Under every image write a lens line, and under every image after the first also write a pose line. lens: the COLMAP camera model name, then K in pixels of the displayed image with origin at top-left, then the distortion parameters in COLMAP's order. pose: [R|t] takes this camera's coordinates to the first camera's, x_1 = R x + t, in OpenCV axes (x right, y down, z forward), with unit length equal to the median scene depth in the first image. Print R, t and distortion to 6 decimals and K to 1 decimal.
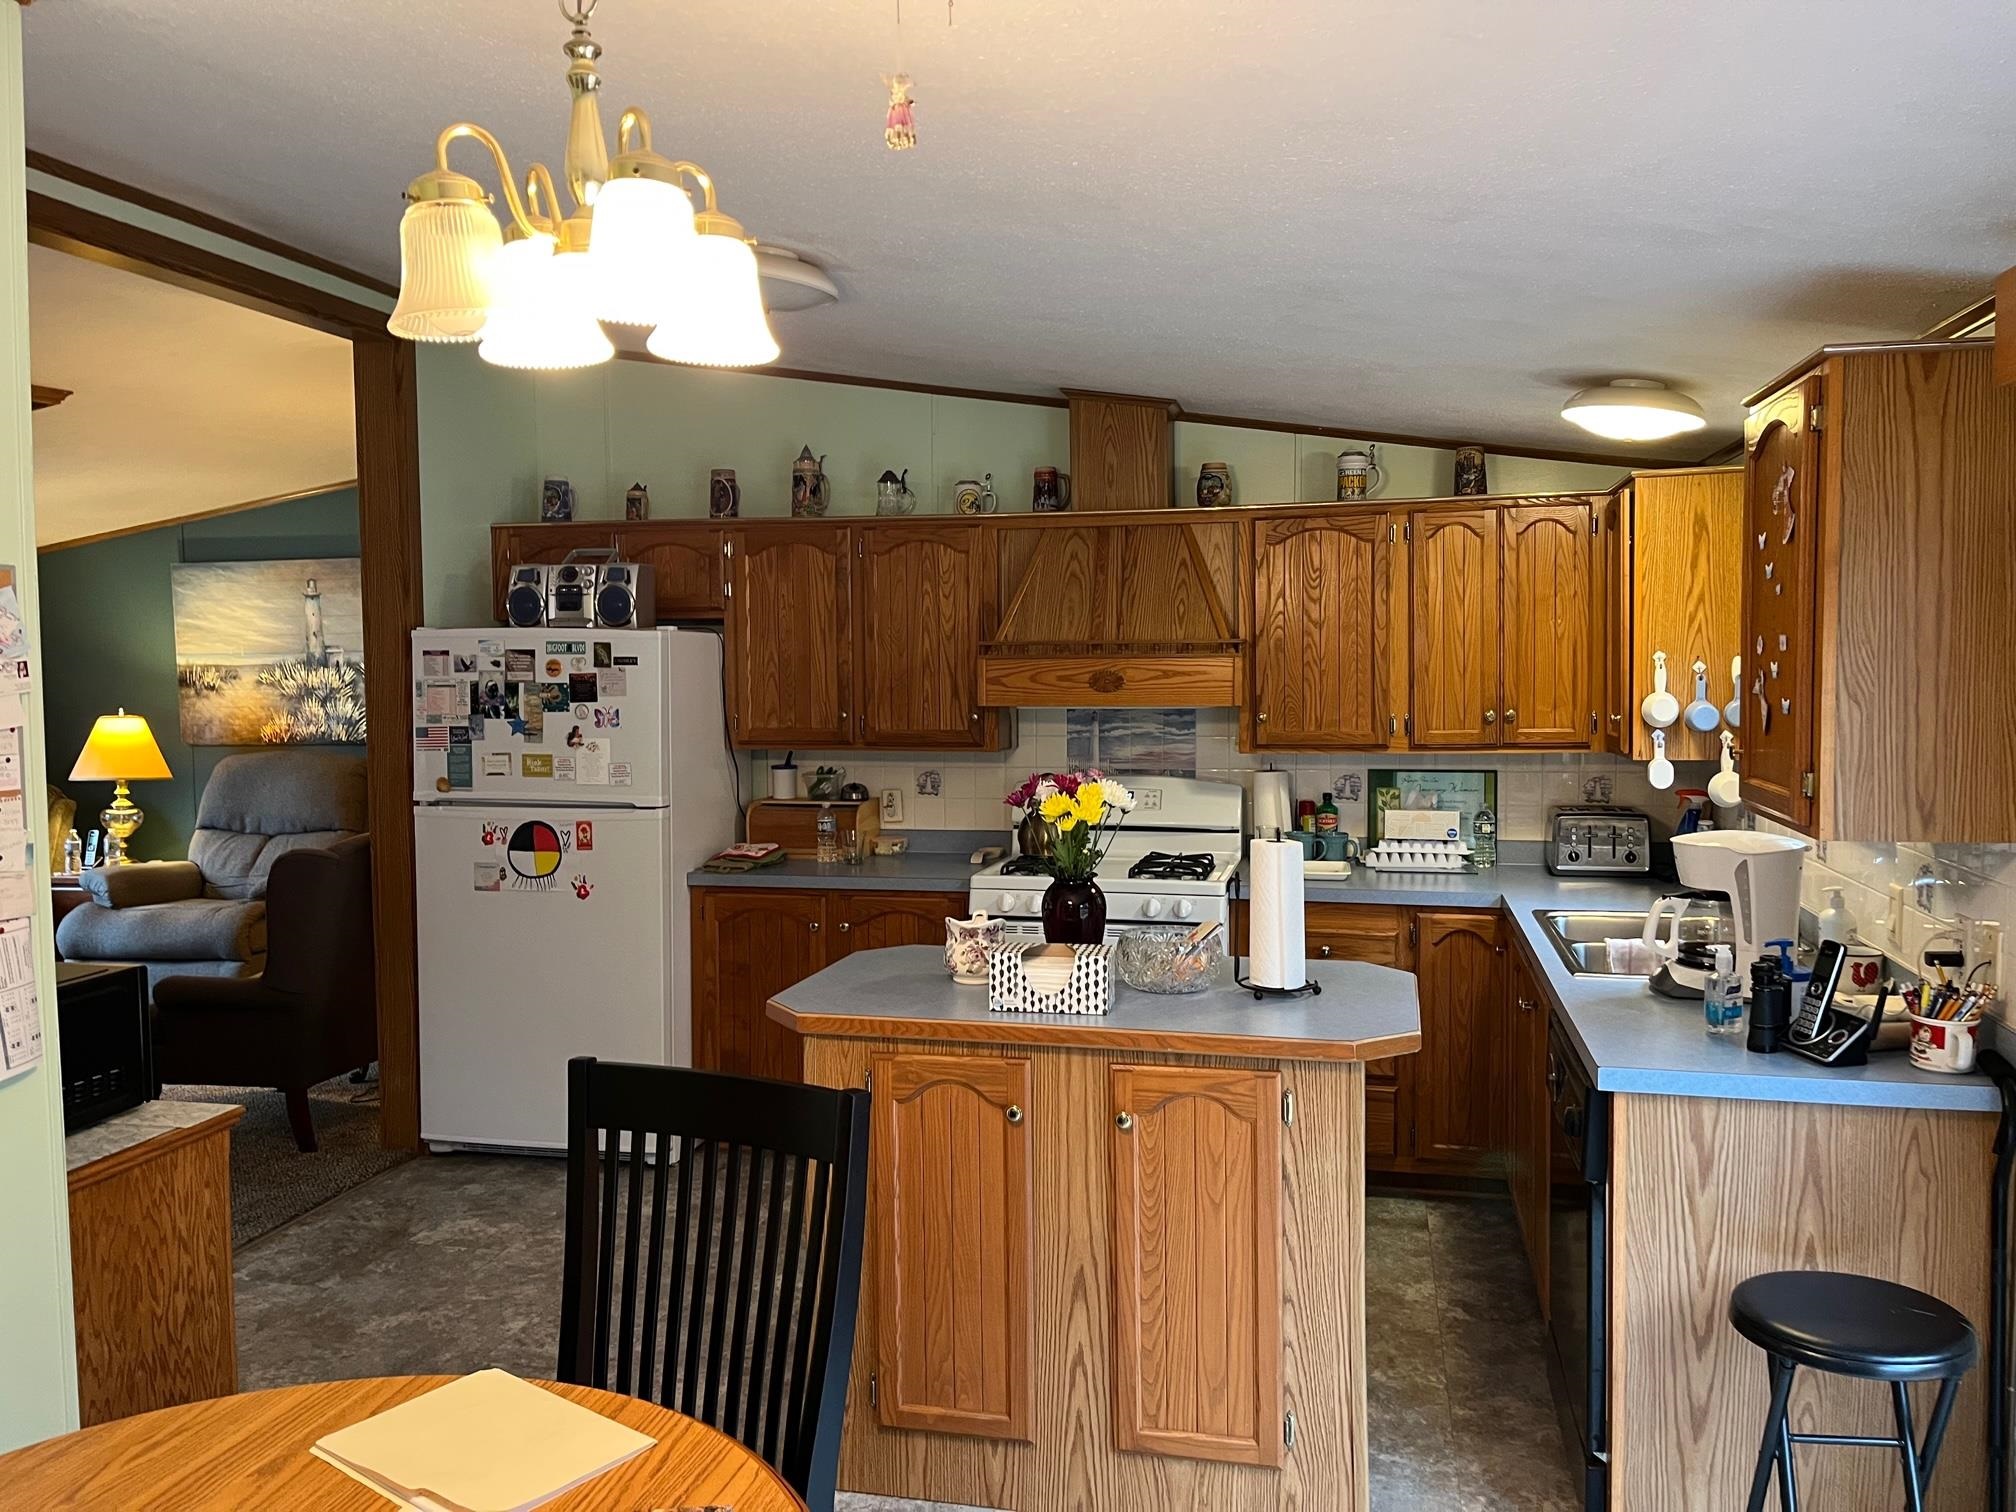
lens RADIAL K [[1511.5, 0, 1015.7], [0, 1511.5, 749.4], [0, 0, 1]] dist [0.078011, -0.101522]
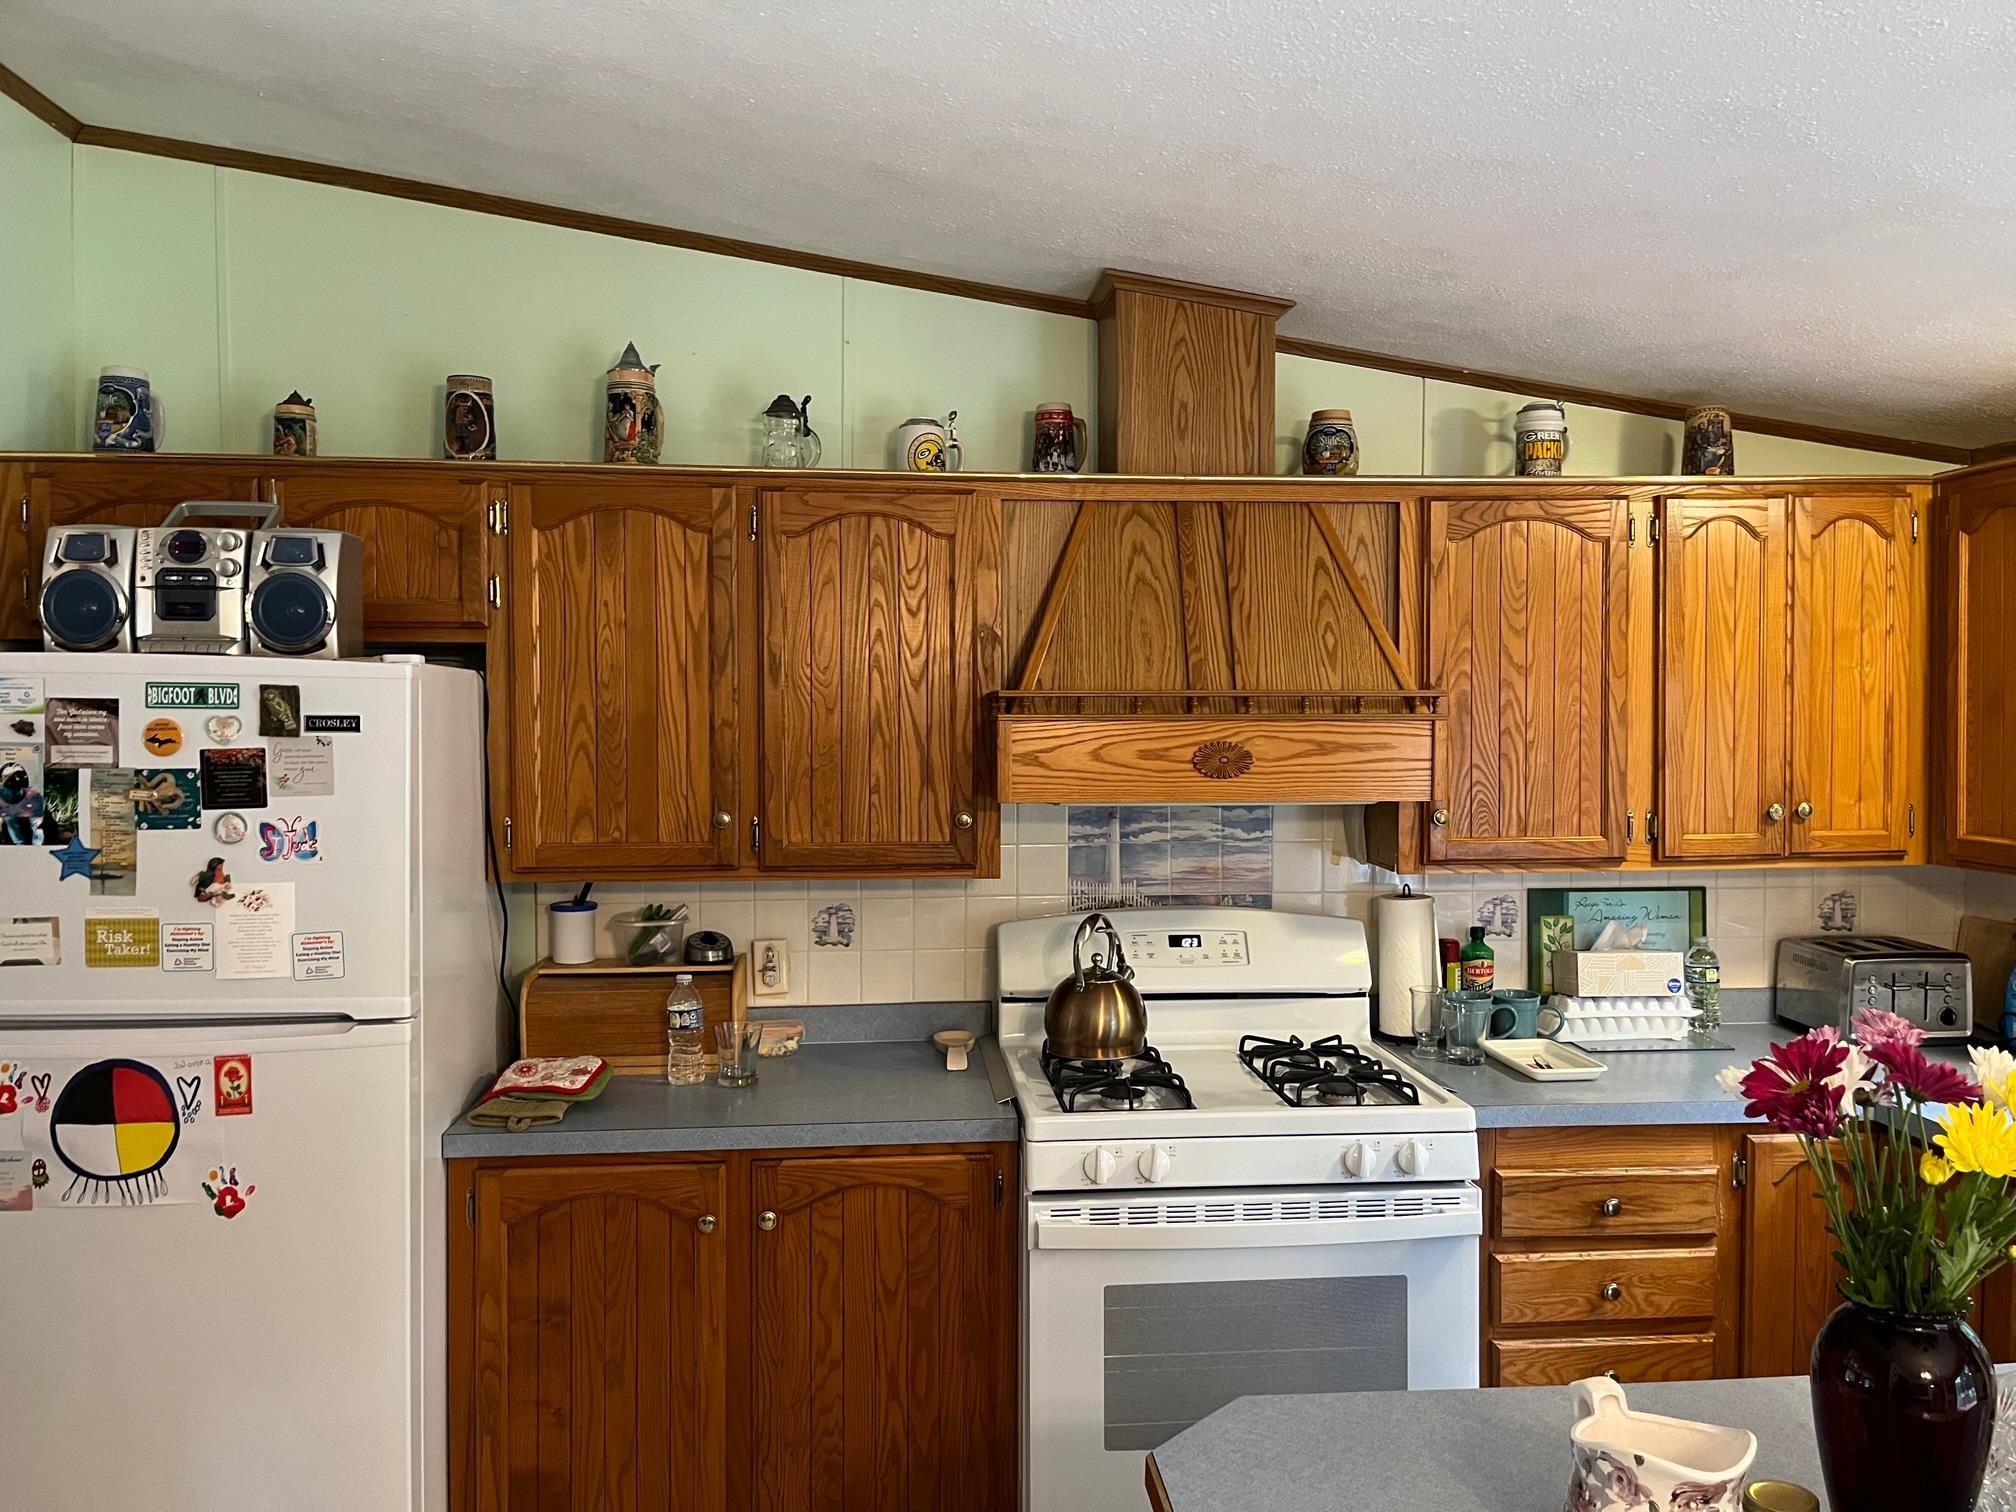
lens RADIAL K [[1529.9, 0, 1016.1], [0, 1529.9, 762.5], [0, 0, 1]] dist [0.068686, -0.095335]
pose [[0.950334, -0.004798, 0.311196, -0.194795], [0.012363, 0.999674, -0.022341, -0.030629], [-0.310987, 0.025079, 0.950083, 0.441928]]
